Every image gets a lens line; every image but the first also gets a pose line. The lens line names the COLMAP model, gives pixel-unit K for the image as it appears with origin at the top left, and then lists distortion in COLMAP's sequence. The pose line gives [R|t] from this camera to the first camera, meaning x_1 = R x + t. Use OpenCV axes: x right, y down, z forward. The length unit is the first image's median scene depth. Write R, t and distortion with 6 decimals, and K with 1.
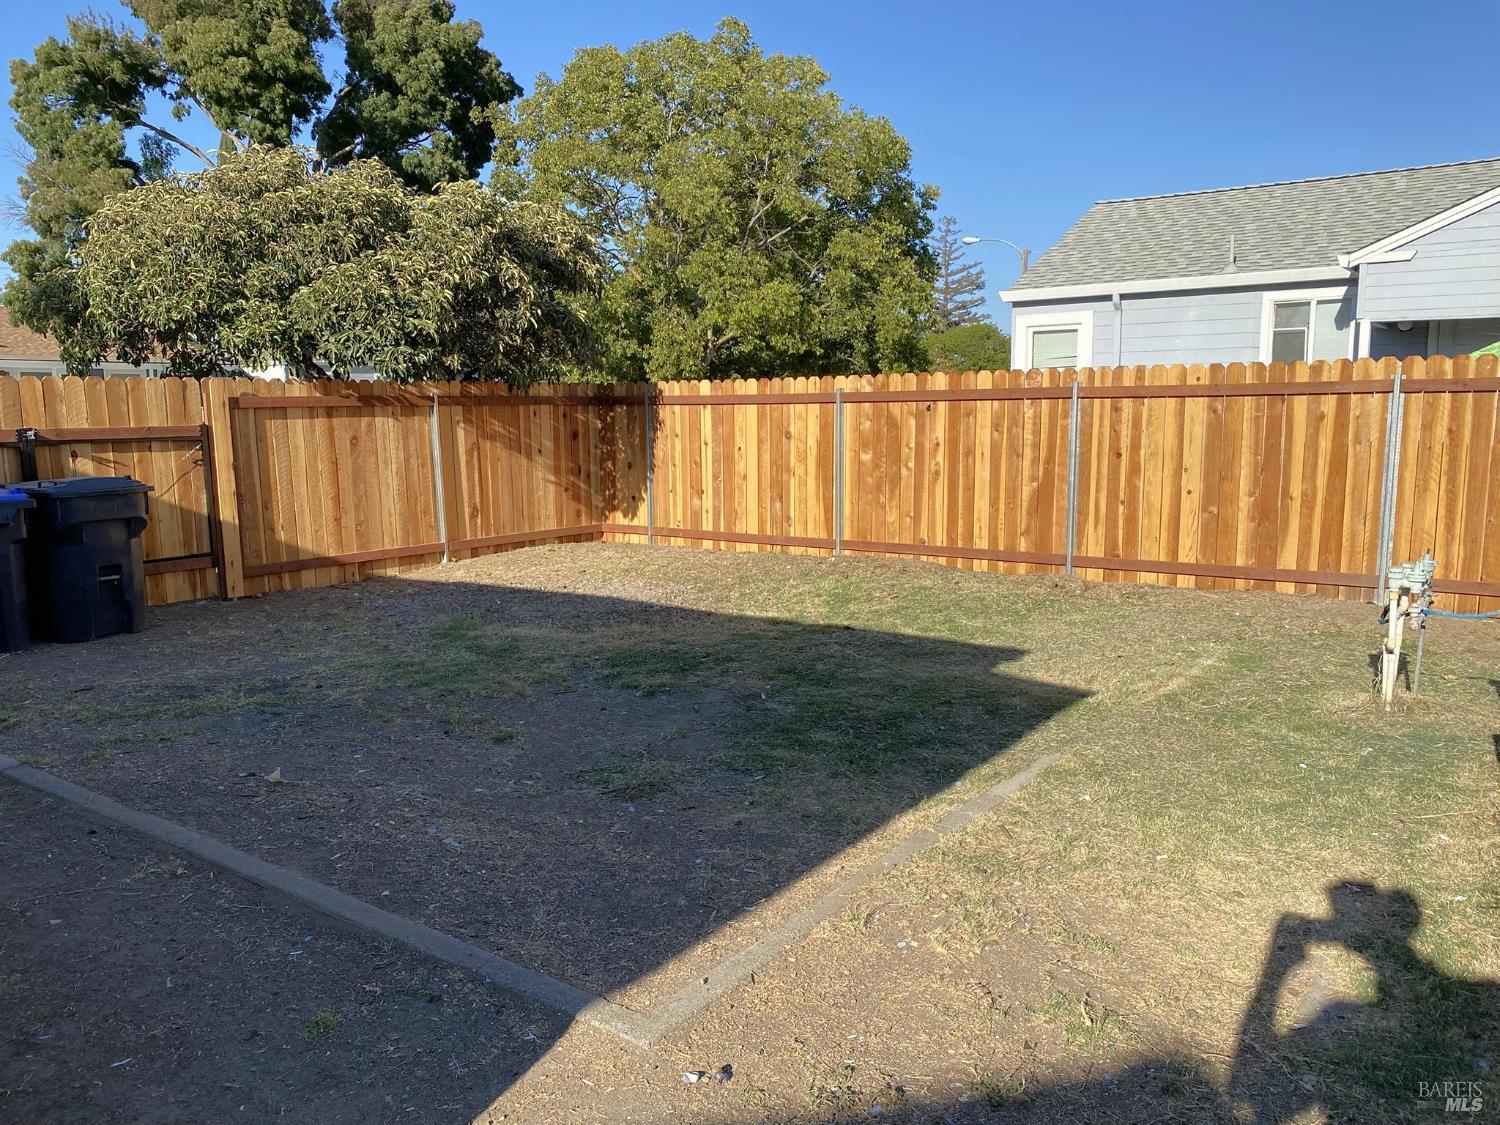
lens RADIAL K [[1135.0, 0, 747.1], [0, 1135.0, 567.4], [0, 0, 1]] dist [0.037891, -0.047857]
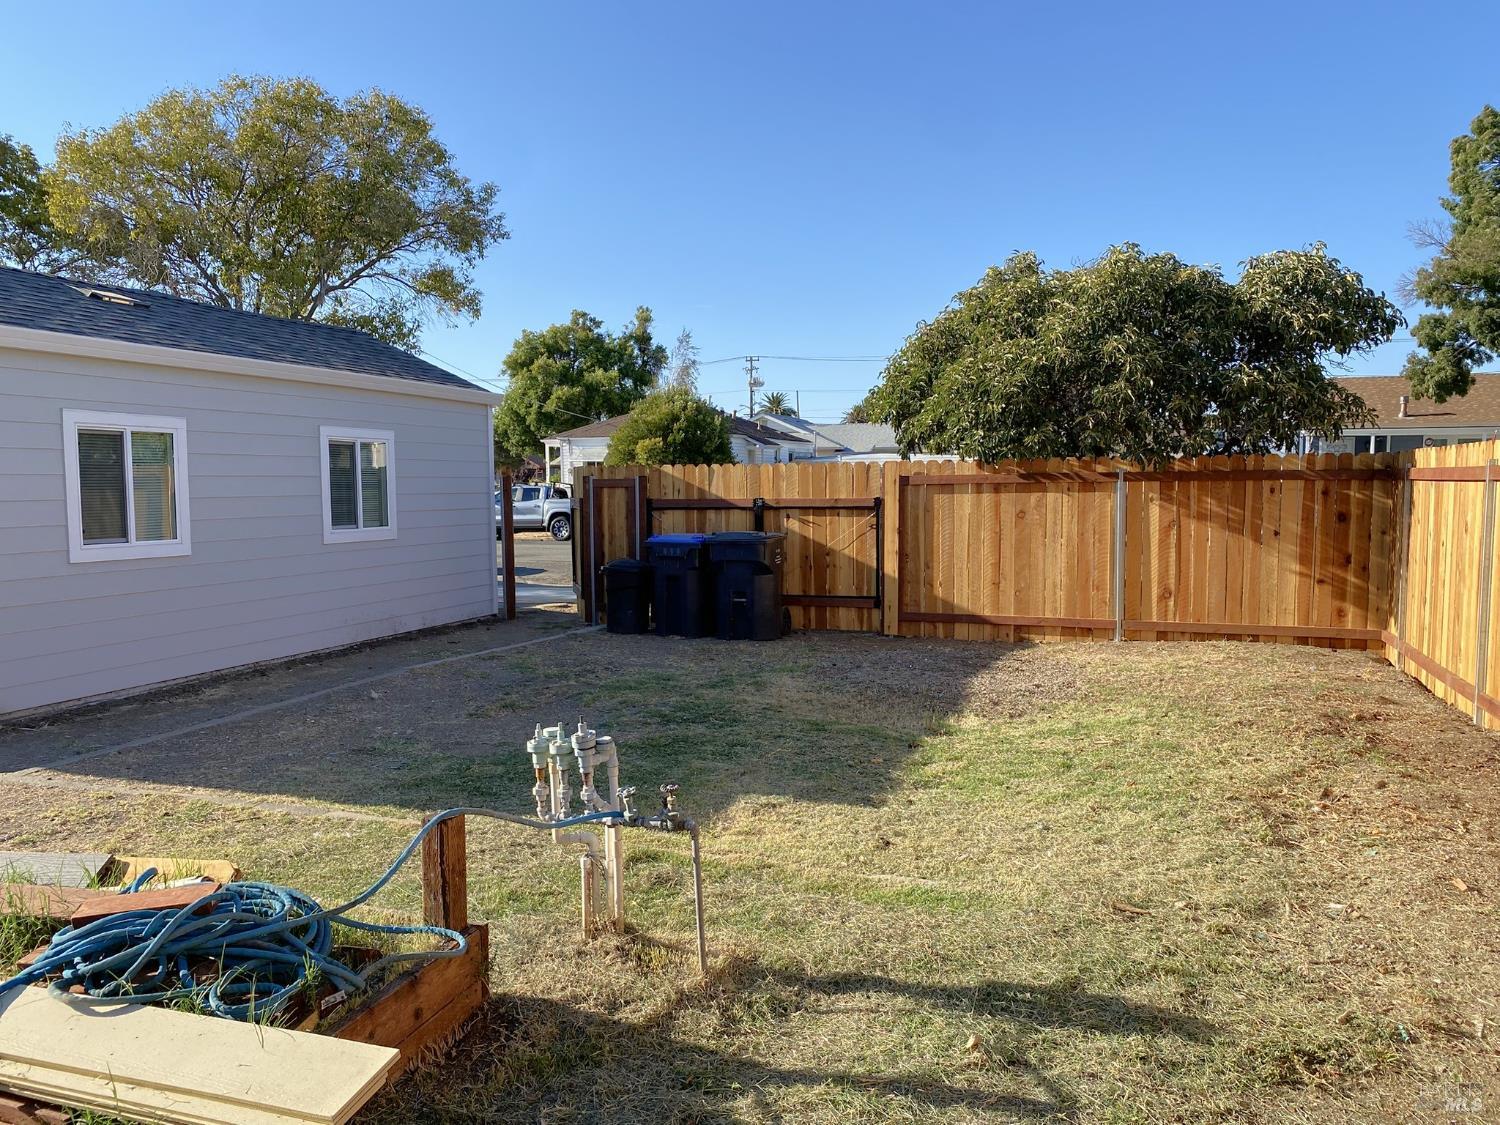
lens RADIAL K [[1135.0, 0, 744.5], [0, 1135.0, 573.9], [0, 0, 1]] dist [0.037891, -0.047857]
pose [[0.270696, 0.085028, -0.958903, 0.650652], [-0.130947, 0.990086, 0.050827, -0.076698], [0.953717, 0.111807, 0.279146, 0.456575]]
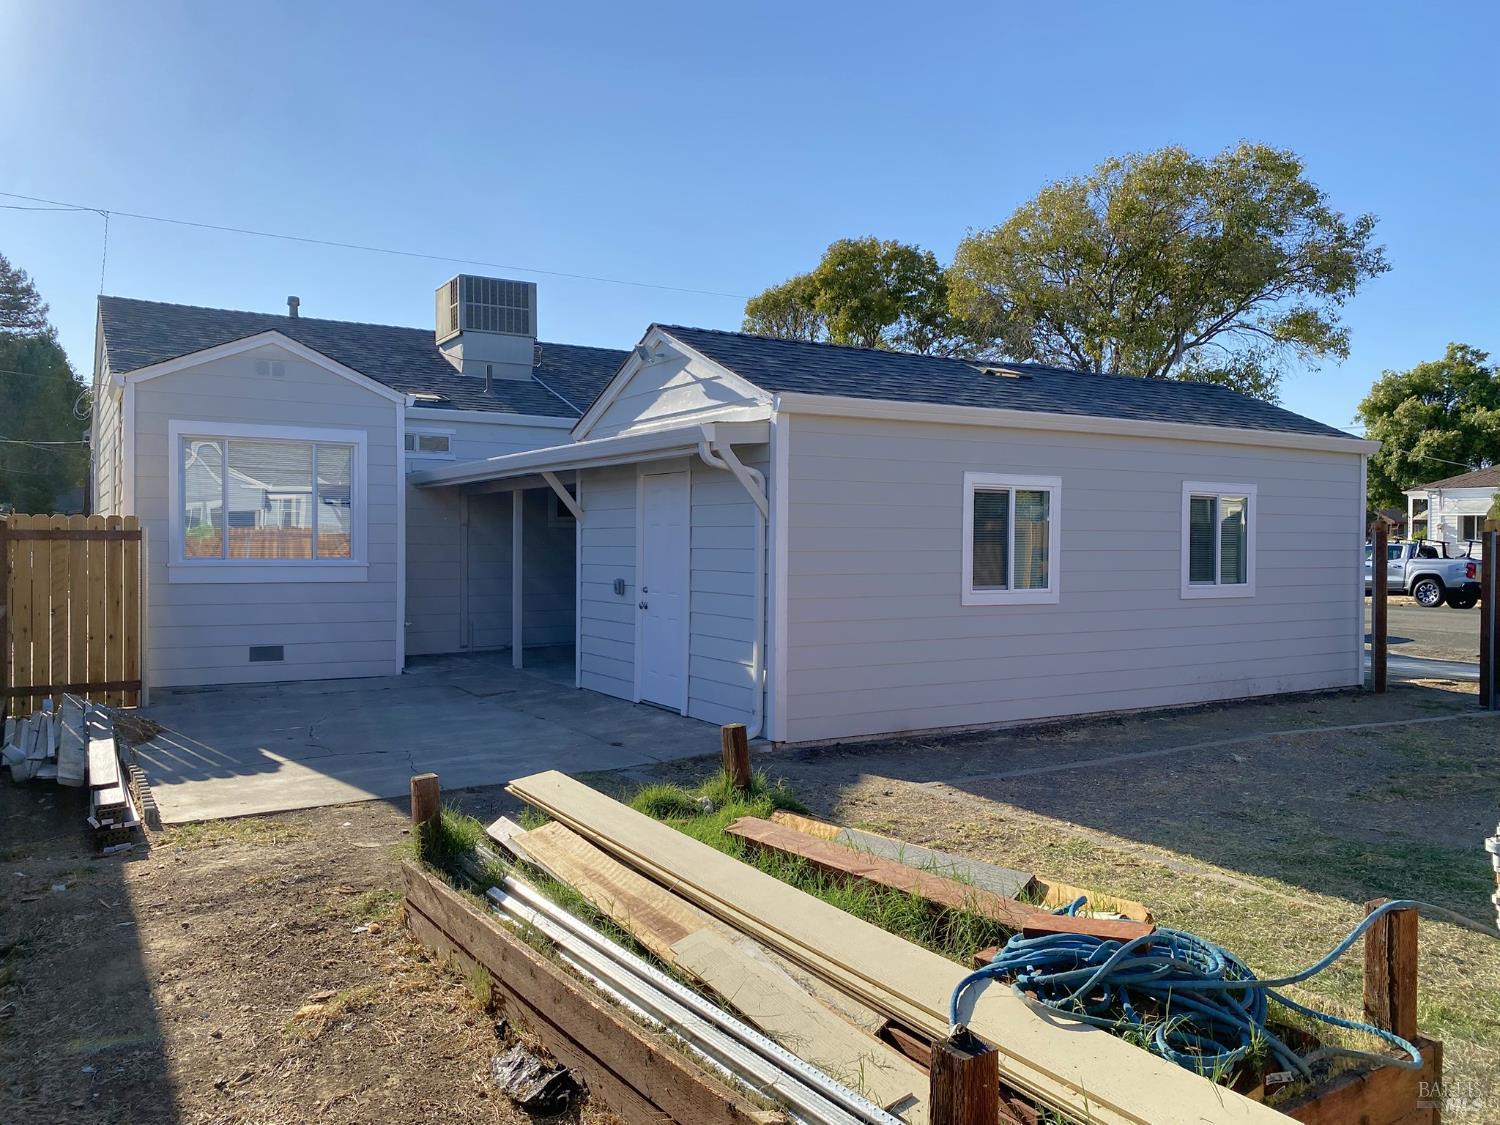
lens RADIAL K [[1135.0, 0, 745.4], [0, 1135.0, 555.0], [0, 0, 1]] dist [0.037891, -0.047857]
pose [[-0.401383, 0.020886, -0.915672, 0.655156], [-0.129316, 0.988433, 0.079231, -0.071520], [0.906735, 0.150213, -0.394039, 0.424757]]
